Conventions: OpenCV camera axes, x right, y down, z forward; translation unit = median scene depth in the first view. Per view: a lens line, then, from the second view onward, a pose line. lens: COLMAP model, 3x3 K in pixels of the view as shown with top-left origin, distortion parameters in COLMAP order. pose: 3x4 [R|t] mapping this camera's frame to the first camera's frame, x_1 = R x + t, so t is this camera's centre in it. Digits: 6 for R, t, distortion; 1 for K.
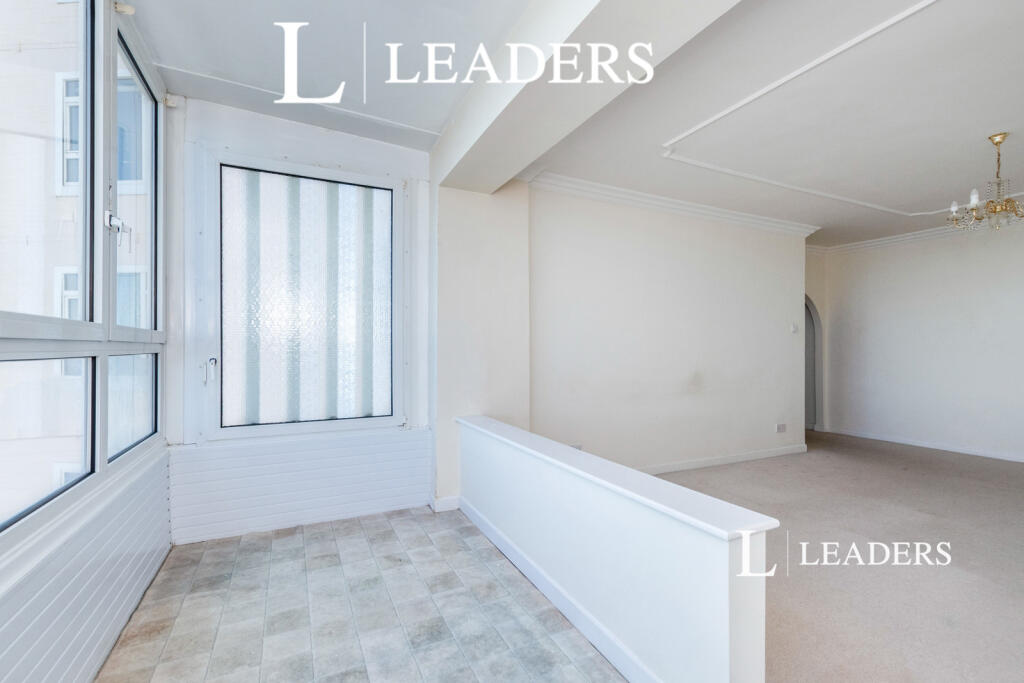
lens RADIAL K [[462.9, 0, 516.7], [0, 462.9, 344.3], [0, 0, 1]] dist [0.001651, 0.000022]
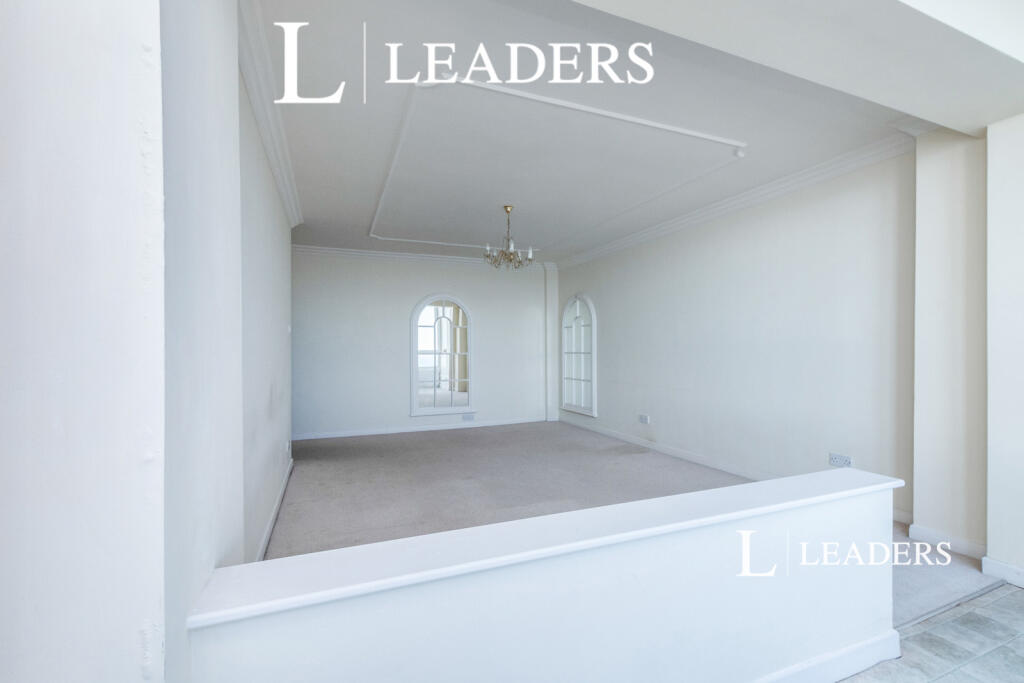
lens RADIAL K [[462.9, 0, 515.3], [0, 462.9, 346.8], [0, 0, 1]] dist [0.001651, 0.000022]
pose [[0.043453, 0.006333, 0.999035, -0.409449], [-0.005786, 0.999965, -0.006087, 0.005313], [-0.999039, -0.005516, 0.043488, 0.859052]]
